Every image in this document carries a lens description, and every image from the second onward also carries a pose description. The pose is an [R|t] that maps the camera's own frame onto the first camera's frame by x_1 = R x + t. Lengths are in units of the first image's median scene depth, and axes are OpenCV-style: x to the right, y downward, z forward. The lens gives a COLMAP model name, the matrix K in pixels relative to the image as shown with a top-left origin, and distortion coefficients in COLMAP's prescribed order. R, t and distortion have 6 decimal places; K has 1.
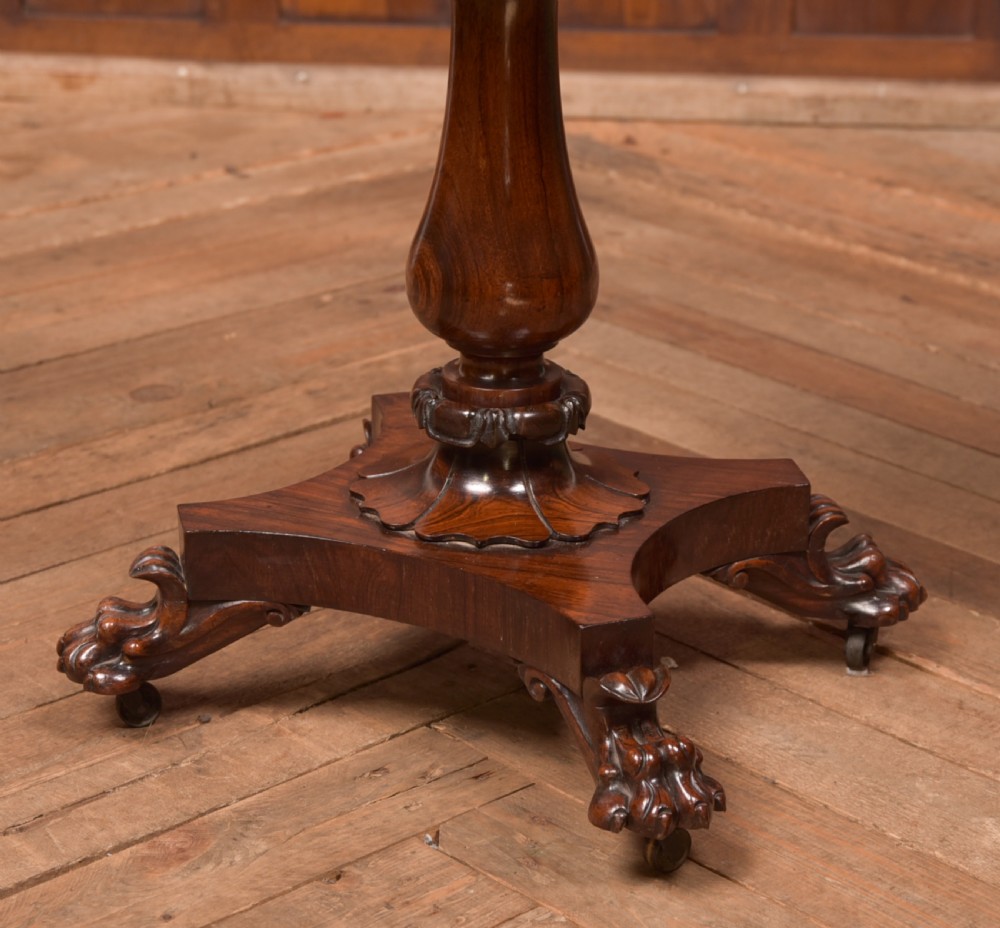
lens RADIAL K [[2554.2, 0, 599.8], [0, 2554.2, 682.0], [0, 0, 1]] dist [0.027091, 0.000000]
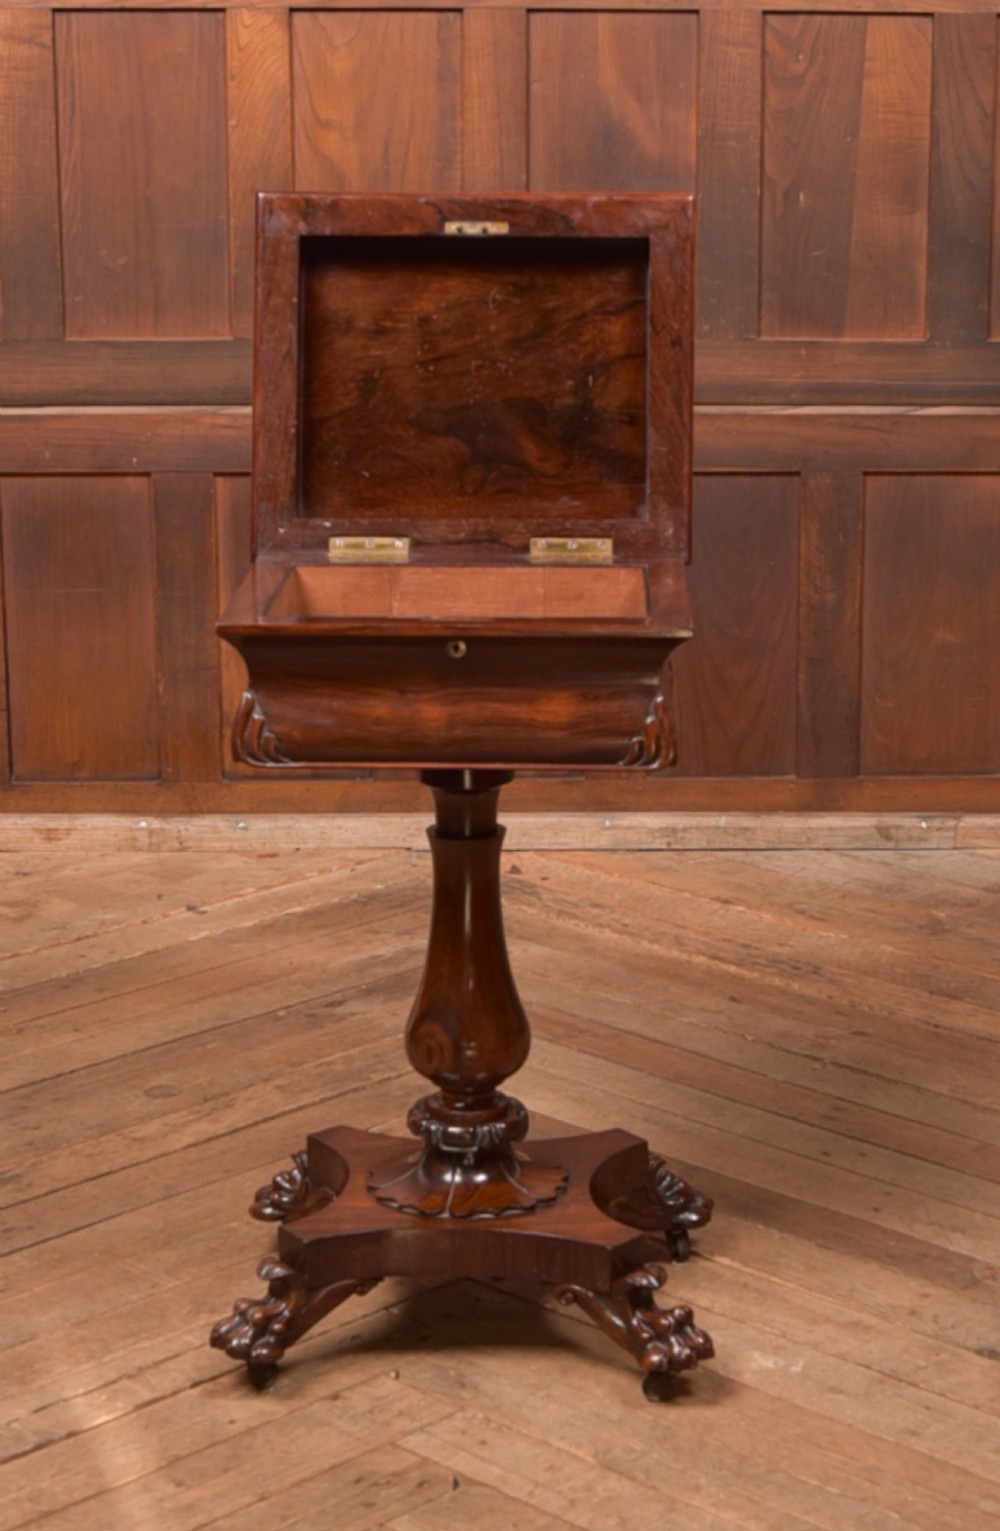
lens RADIAL K [[3149.4, 0, 609.8], [0, 3149.4, 852.3], [0, 0, 1]] dist [-0.104604, 0.000000]
pose [[0.998880, -0.030176, 0.036431, 0.003420], [0.036195, 0.983389, -0.177863, 0.067616], [-0.030459, 0.178983, 0.983381, -0.675780]]
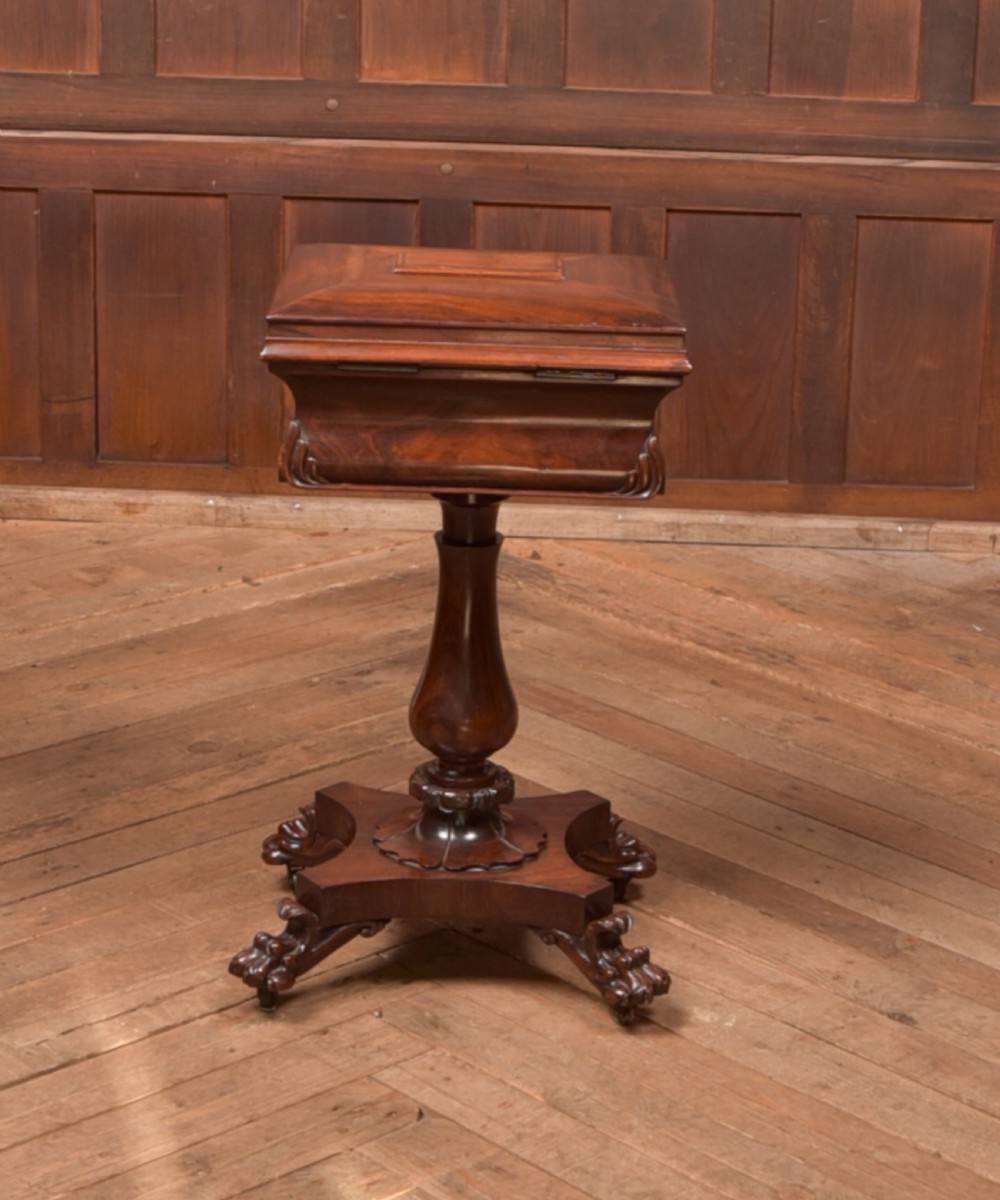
lens RADIAL K [[2824.8, 0, 604.8], [0, 2824.8, 519.0], [0, 0, 1]] dist [-0.103838, 0.000000]
pose [[0.999938, 0.008365, 0.007410, 0.054099], [-0.006969, 0.985133, -0.171654, 0.041471], [-0.008736, 0.171591, 0.985129, -0.715744]]
